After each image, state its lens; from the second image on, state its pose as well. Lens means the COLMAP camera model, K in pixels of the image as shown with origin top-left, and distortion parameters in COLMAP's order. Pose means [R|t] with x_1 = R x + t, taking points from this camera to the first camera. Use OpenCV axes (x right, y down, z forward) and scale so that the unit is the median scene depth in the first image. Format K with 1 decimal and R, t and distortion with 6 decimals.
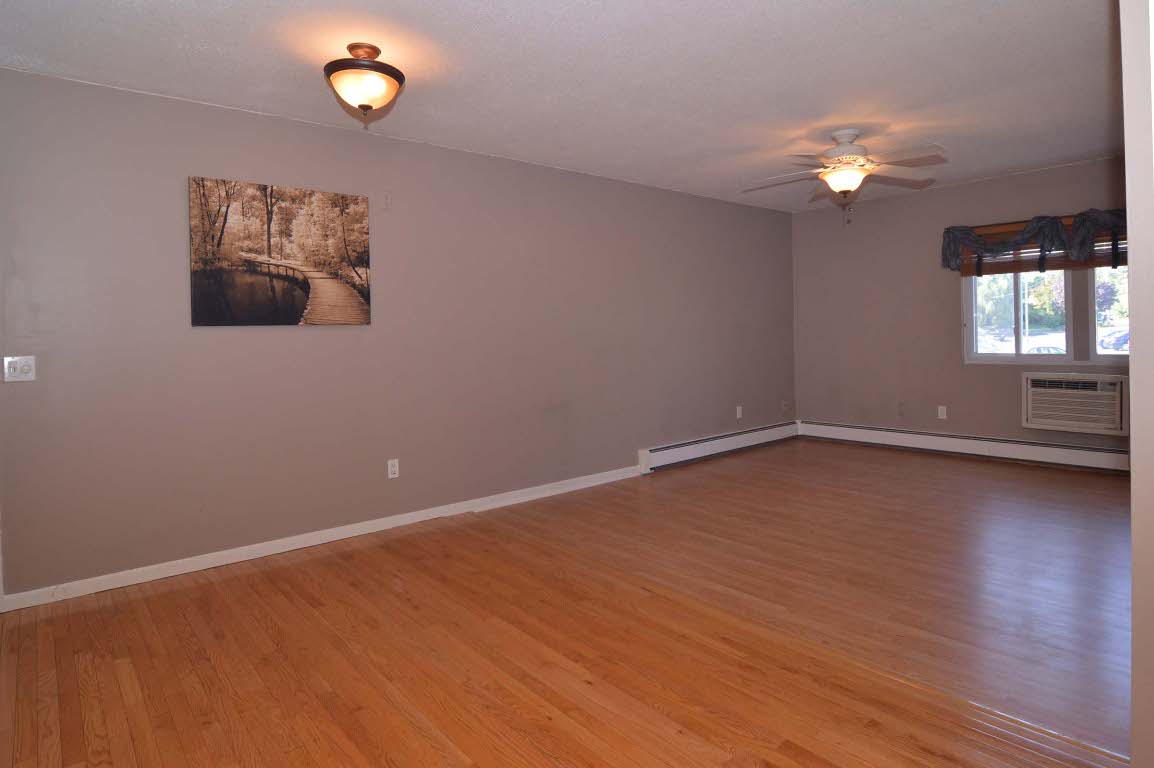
lens RADIAL K [[665.6, 0, 616.8], [0, 665.6, 340.5], [0, 0, 1]] dist [-0.035813, -0.000565]
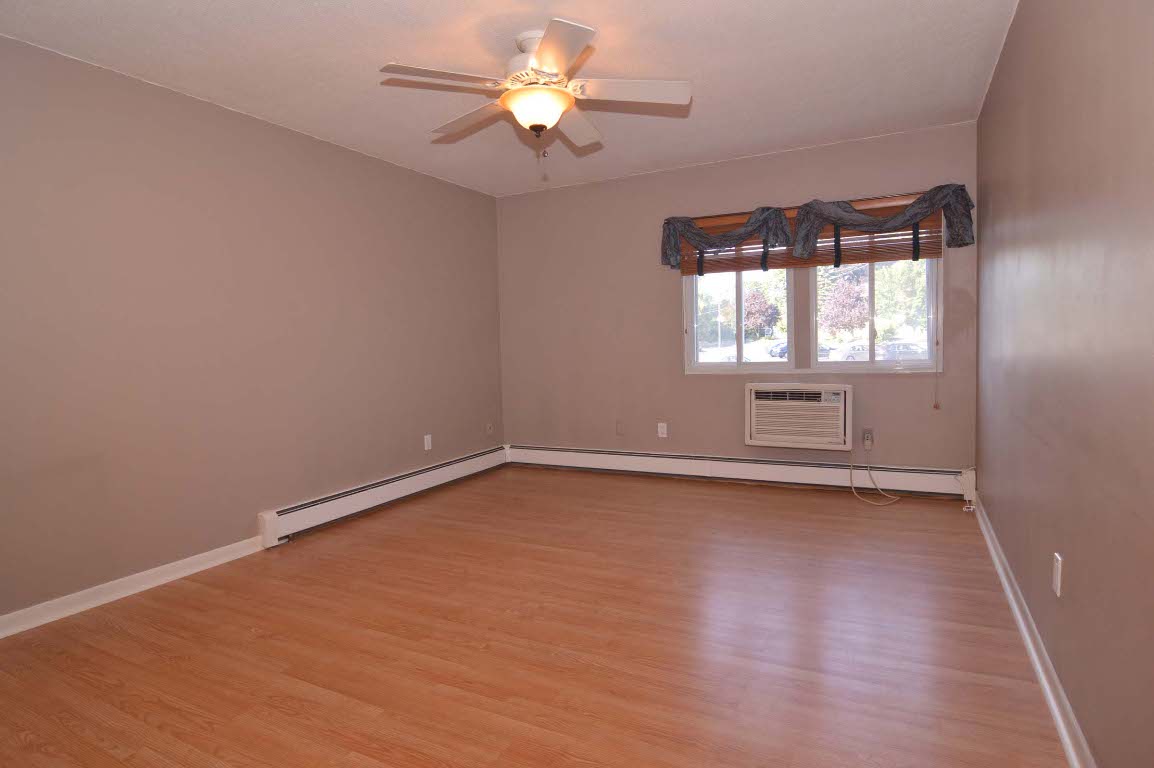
lens RADIAL K [[613.3, 0, 613.8], [0, 613.3, 380.4], [0, 0, 1]] dist [0.002086, -0.000444]
pose [[0.924067, -0.025857, 0.381355, 0.170988], [0.009767, 0.998981, 0.044066, 0.008190], [-0.382105, -0.036996, 0.923378, 0.379684]]
